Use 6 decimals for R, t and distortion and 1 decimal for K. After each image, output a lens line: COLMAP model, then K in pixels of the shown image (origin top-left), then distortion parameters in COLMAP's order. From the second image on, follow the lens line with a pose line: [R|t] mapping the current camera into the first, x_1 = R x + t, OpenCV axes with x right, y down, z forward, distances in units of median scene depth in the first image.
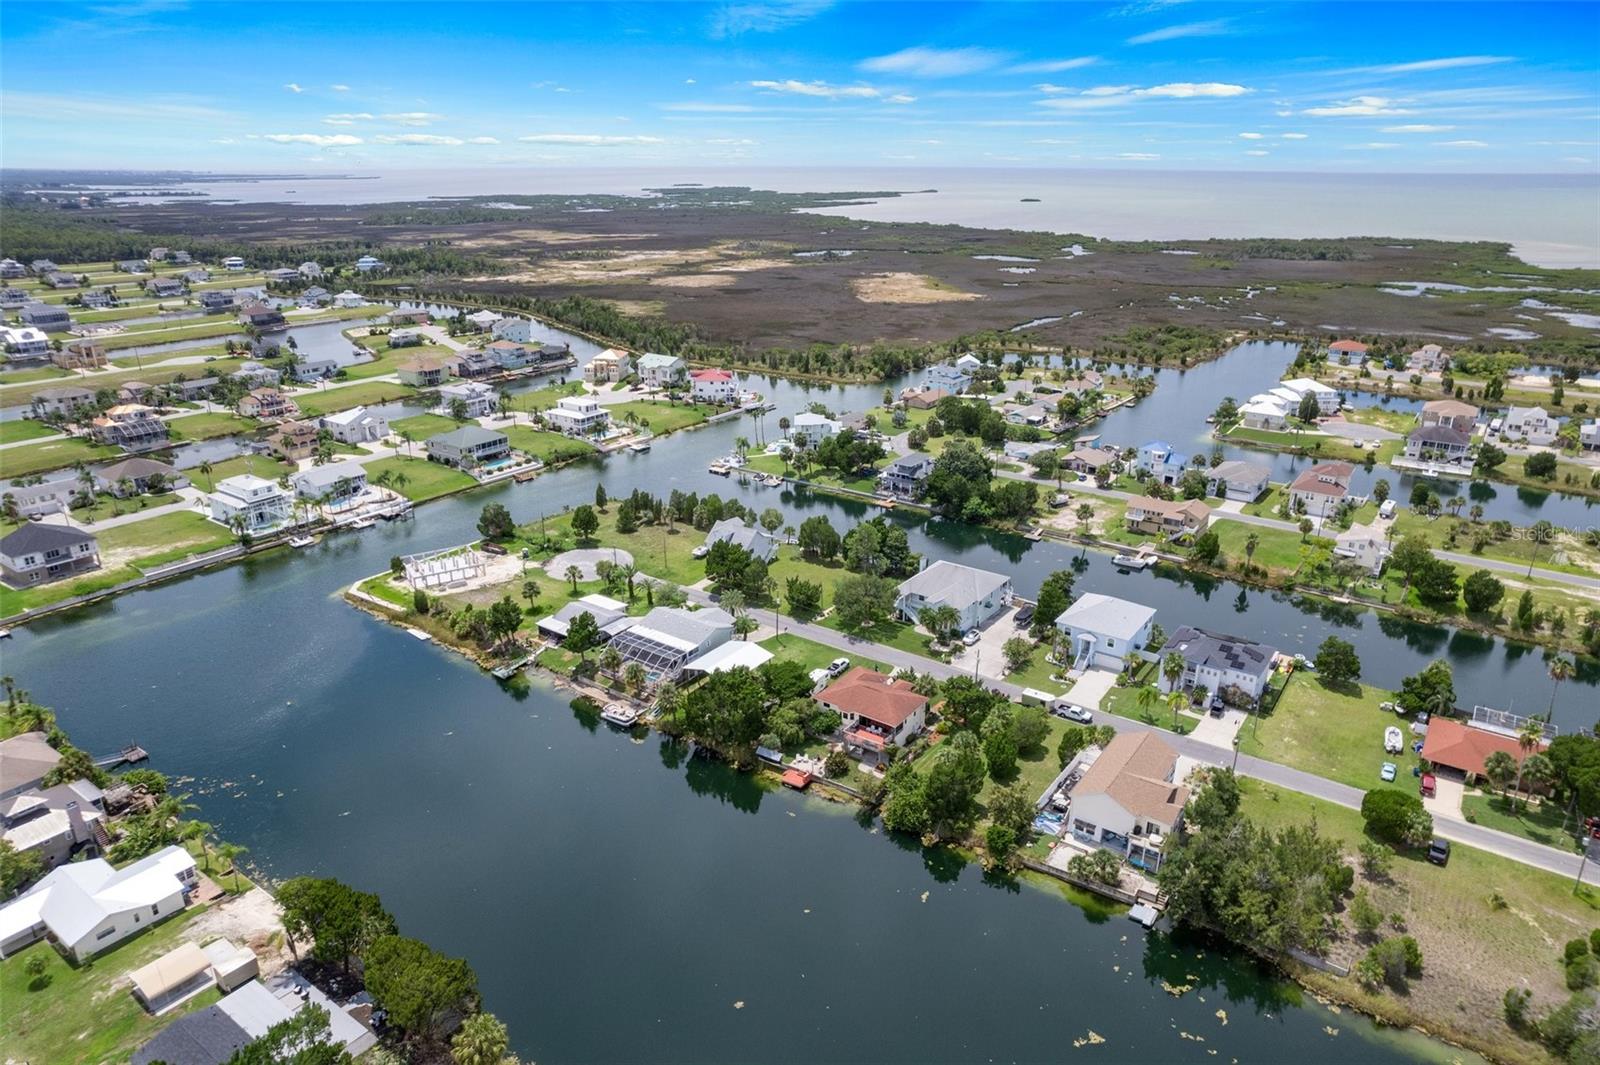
lens RADIAL K [[1022.3, 0, 800.0], [0, 1022.3, 532.5], [0, 0, 1]] dist [-0.073694, 0.069799]
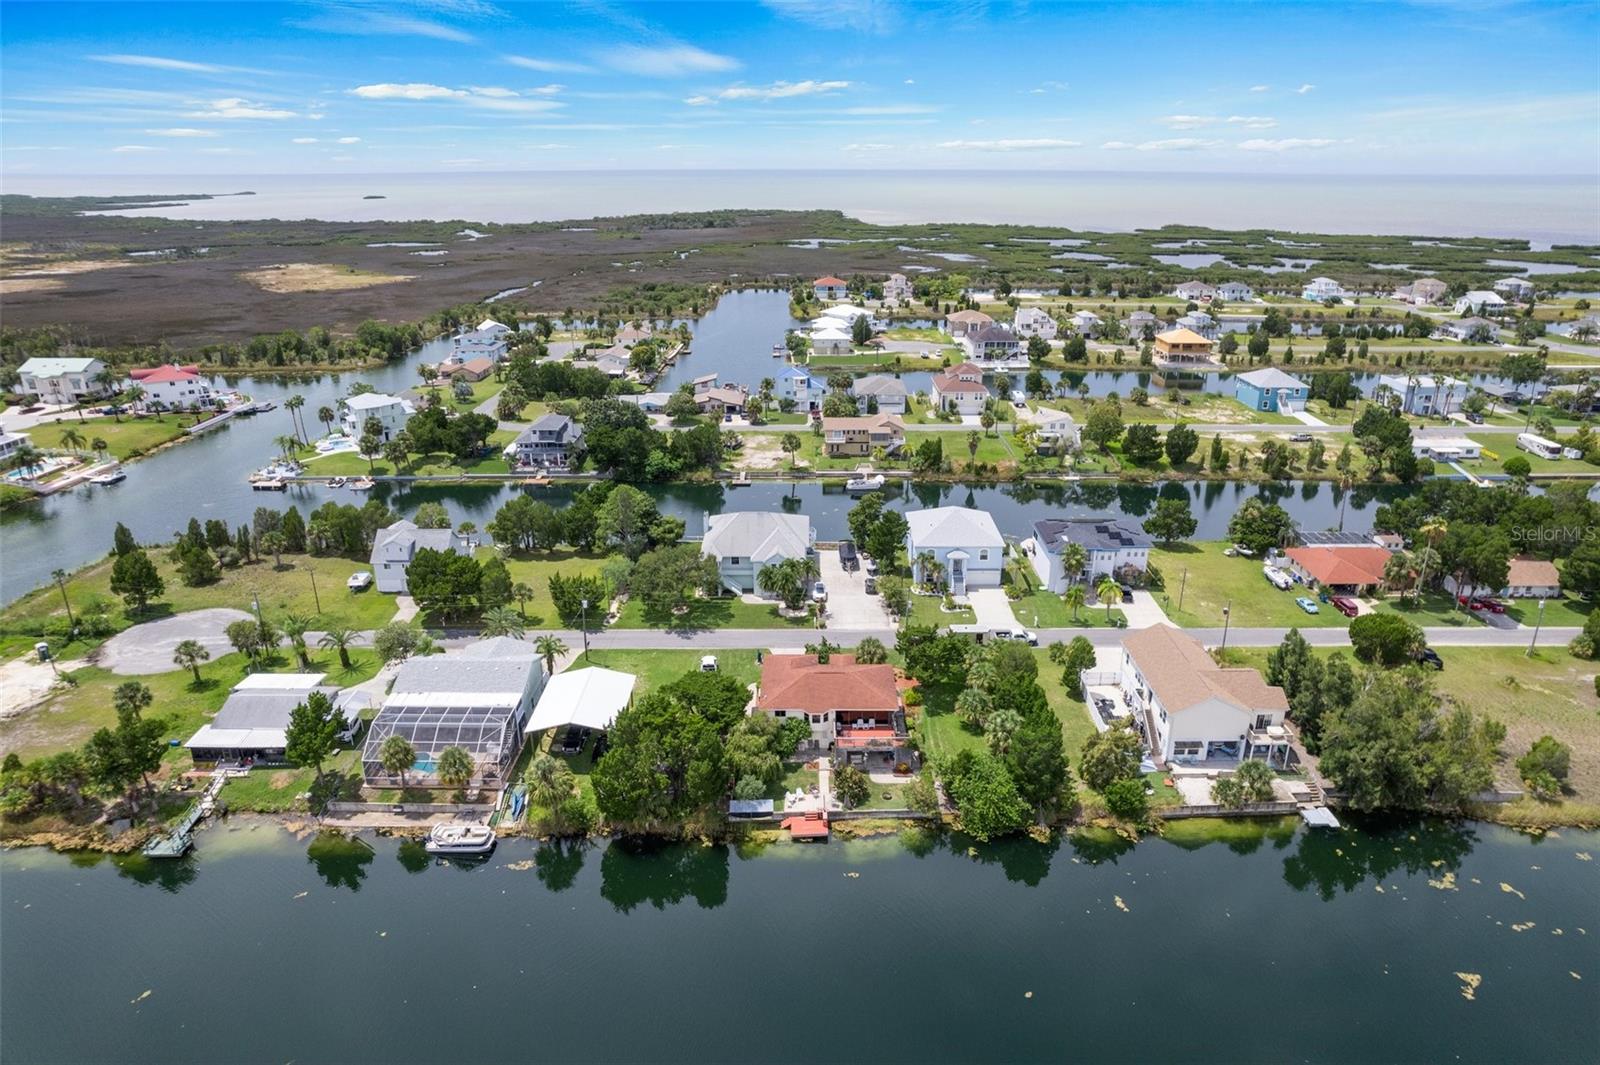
lens RADIAL K [[1022.3, 0, 800.0], [0, 1022.3, 532.5], [0, 0, 1]] dist [-0.073694, 0.069799]
pose [[0.811852, -0.197562, 0.549423, -0.177922], [0.199907, 0.978193, 0.056349, 0.006467], [-0.548574, 0.064086, 0.833642, 0.224692]]
